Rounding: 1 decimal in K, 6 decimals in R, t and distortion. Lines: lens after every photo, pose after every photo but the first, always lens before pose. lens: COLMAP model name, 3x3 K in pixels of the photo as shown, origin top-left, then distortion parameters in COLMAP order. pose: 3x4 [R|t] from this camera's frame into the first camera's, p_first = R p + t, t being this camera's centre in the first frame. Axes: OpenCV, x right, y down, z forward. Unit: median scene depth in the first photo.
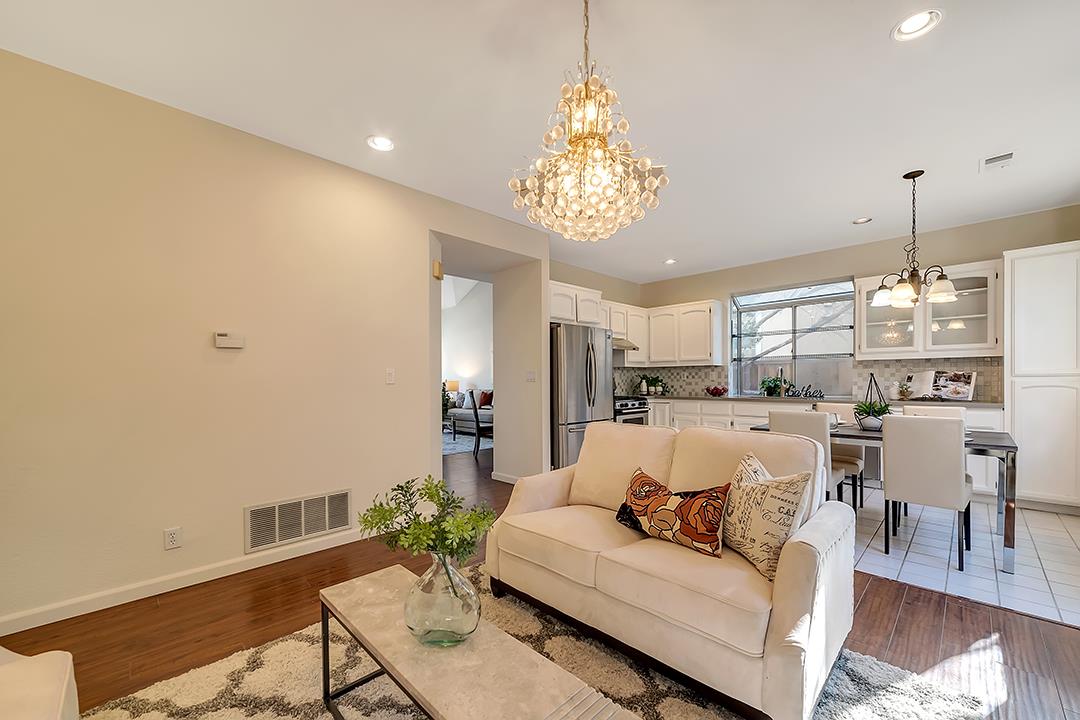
lens RADIAL K [[431.0, 0, 546.4], [0, 431.0, 382.9], [0, 0, 1]] dist [-0.000384, 0.000128]
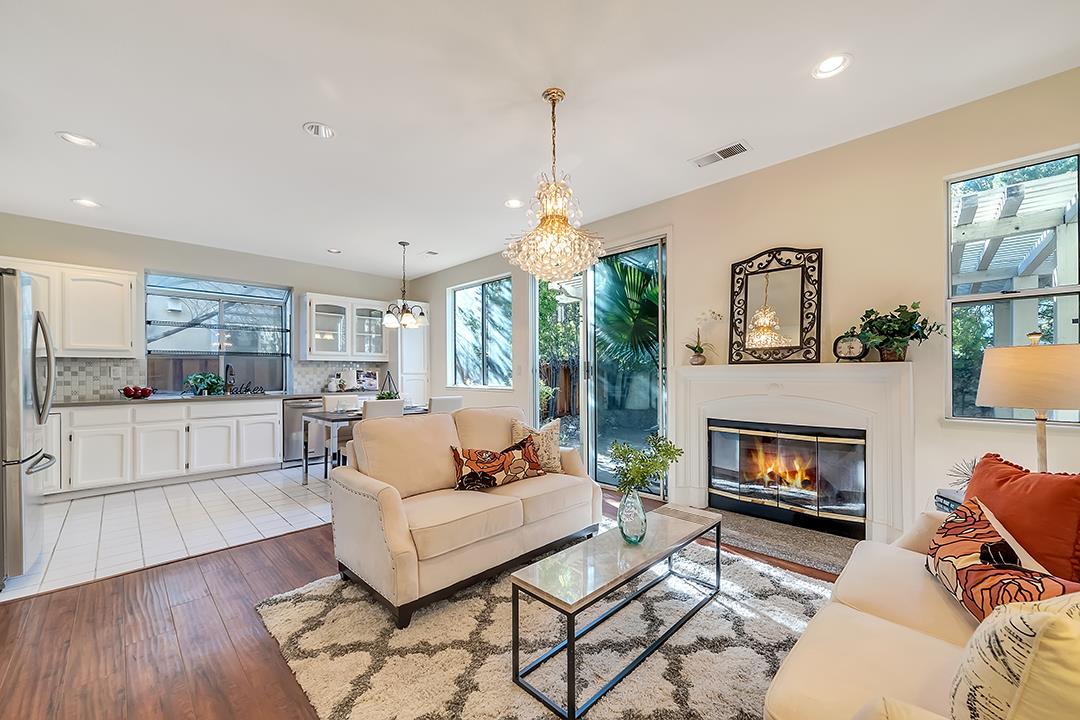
lens RADIAL K [[420.4, 0, 553.0], [0, 420.4, 373.0], [0, 0, 1]] dist [-0.001299, 0.000376]
pose [[-0.014210, 0.008156, 0.999866, -0.467949], [0.013418, 0.999878, -0.007965, 0.001027], [-0.999809, 0.013303, -0.014317, 0.347696]]
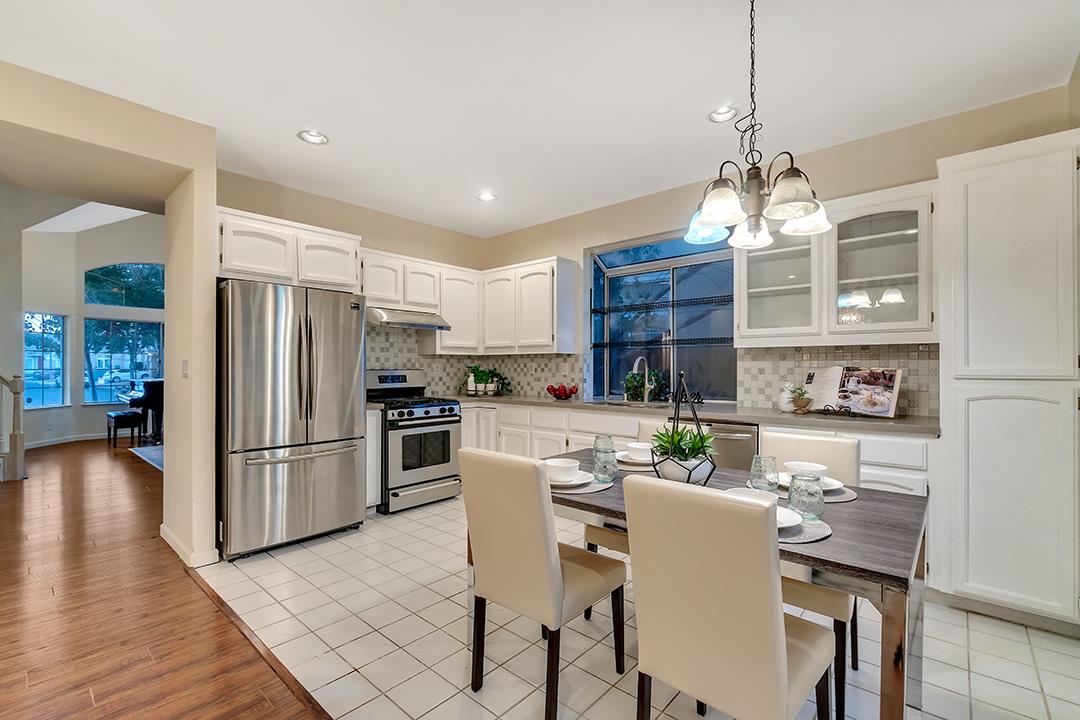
lens RADIAL K [[476.3, 0, 538.2], [0, 476.3, 365.5], [0, 0, 1]] dist [-0.003334, -0.000589]
pose [[0.998490, 0.008899, 0.054215, 0.406358], [-0.008289, 0.999900, -0.011480, -0.016811], [-0.054312, 0.011013, 0.998463, 0.327057]]
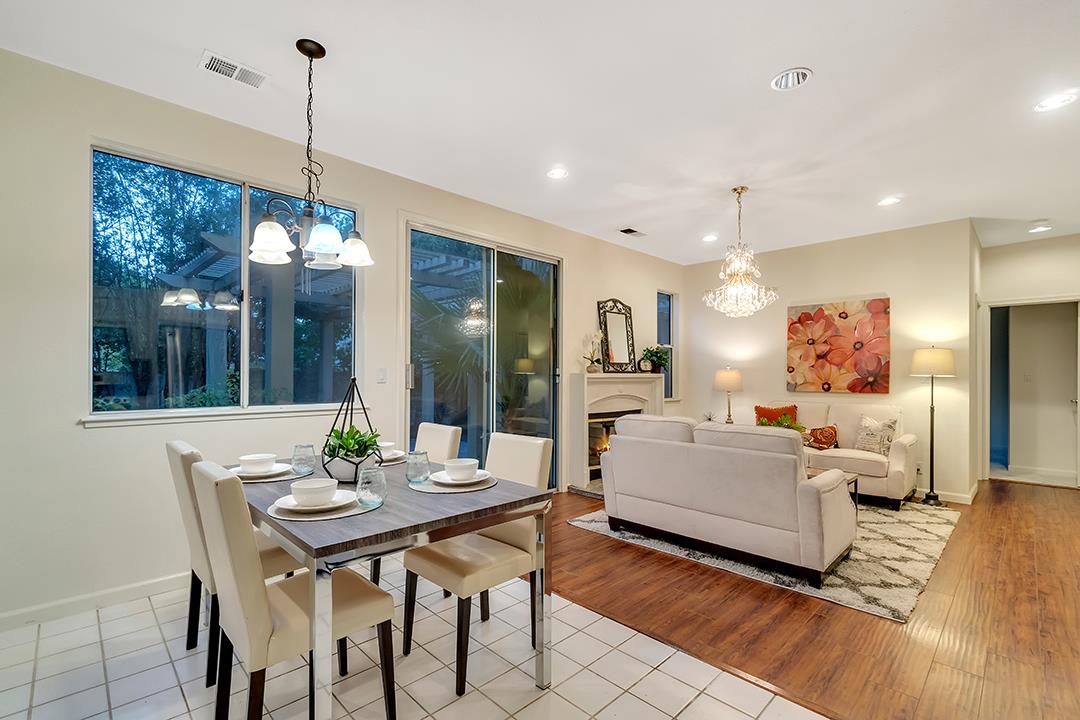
lens RADIAL K [[481.9, 0, 537.8], [0, 481.9, 372.5], [0, 0, 1]] dist [0.000577, -0.000039]
pose [[-0.999836, 0.005562, 0.017218, 0.364321], [0.005621, 0.999979, 0.003367, -0.021414], [-0.017199, 0.003463, -0.999846, 1.174048]]
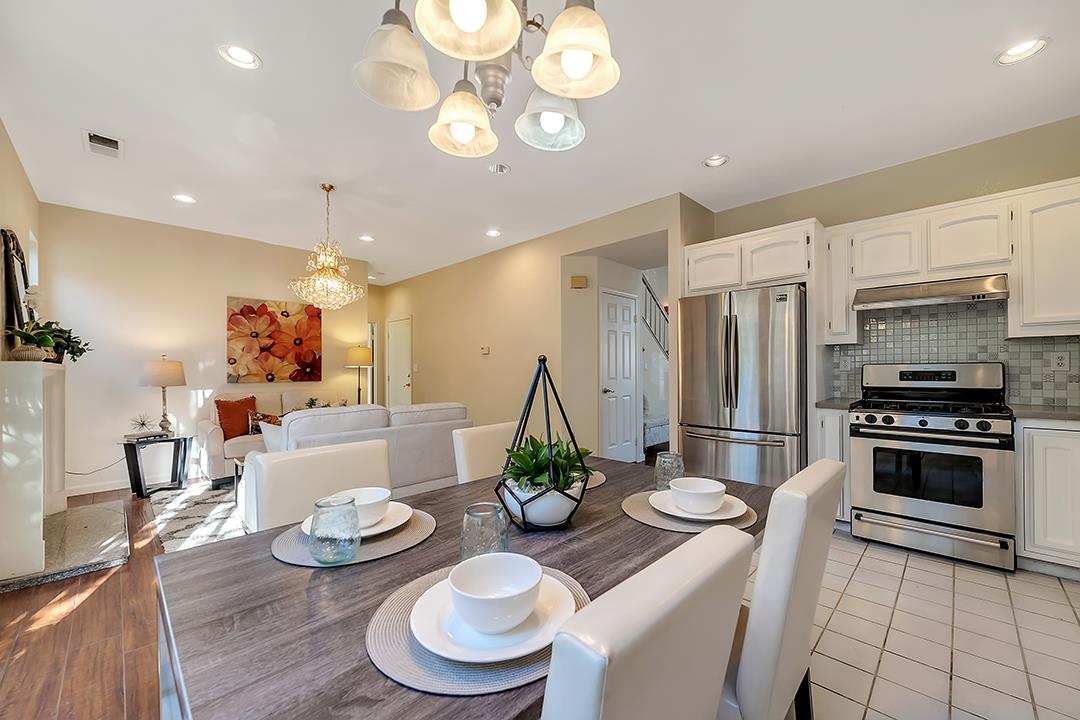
lens RADIAL K [[419.7, 0, 551.9], [0, 419.7, 366.9], [0, 0, 1]] dist [0.000125, -0.000185]
pose [[0.014411, 0.003900, -0.999889, 0.795075], [-0.002288, 0.999990, 0.003868, -0.012617], [0.999894, 0.002232, 0.014420, 0.729492]]
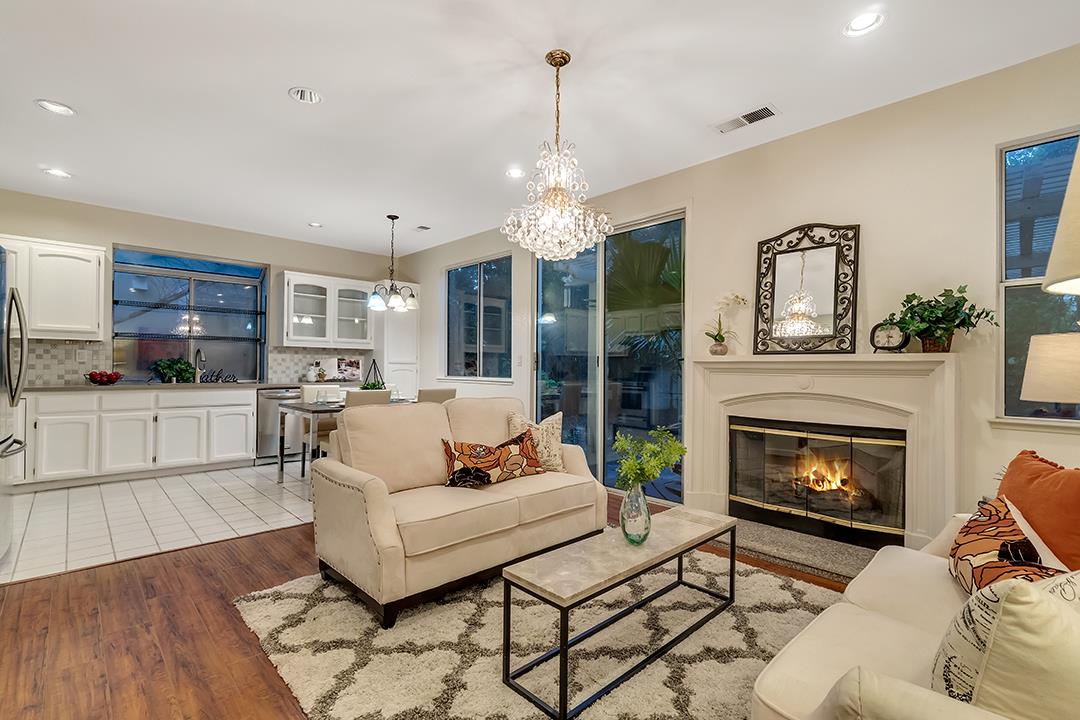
lens RADIAL K [[488.9, 0, 543.3], [0, 488.9, 364.8], [0, 0, 1]] dist [-0.002447, -0.000398]
pose [[0.019868, 0.013478, 0.999712, -0.500723], [-0.001156, 0.999909, -0.013458, 0.009834], [-0.999802, -0.000888, 0.019881, 0.340733]]
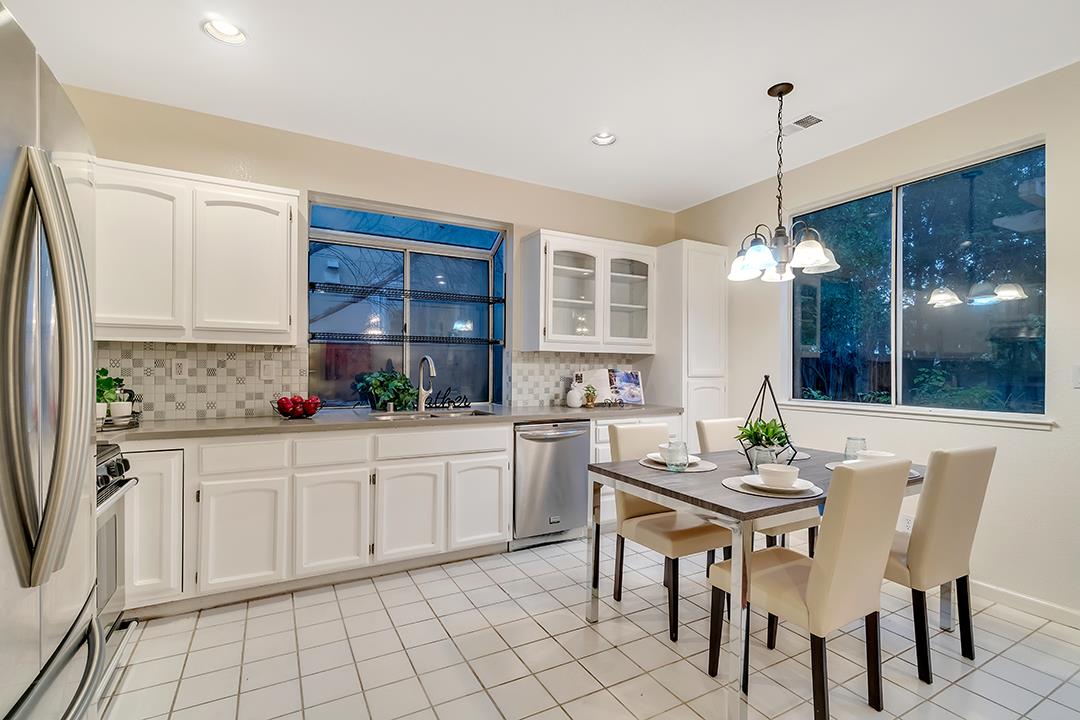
lens RADIAL K [[495.8, 0, 544.7], [0, 495.8, 368.3], [0, 0, 1]] dist [-0.000866, -0.000131]
pose [[0.281804, 0.010097, 0.959419, -0.013255], [-0.001346, 0.999948, -0.010129, -0.018358], [-0.959471, 0.001563, 0.281802, 0.803147]]
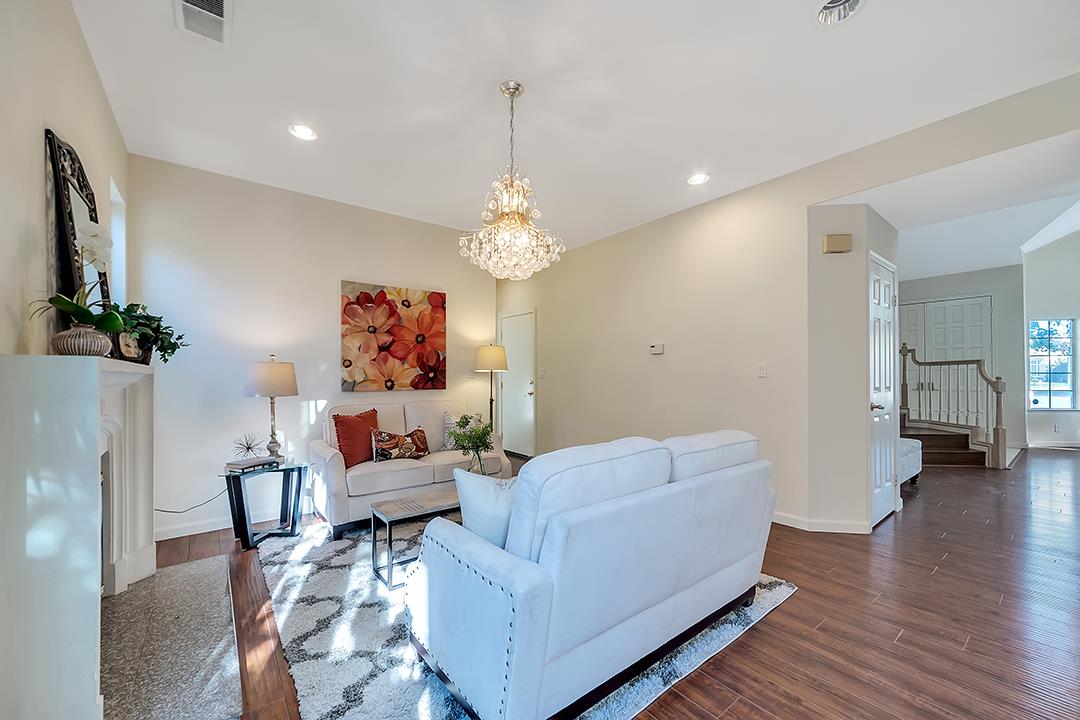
lens RADIAL K [[425.6, 0, 550.1], [0, 425.6, 373.4], [0, 0, 1]] dist [-0.003189, -0.000149]
pose [[-0.114980, 0.005172, -0.993354, 0.515143], [-0.003686, 0.999977, 0.005633, -0.007728], [0.993361, 0.004309, -0.114958, 0.437173]]
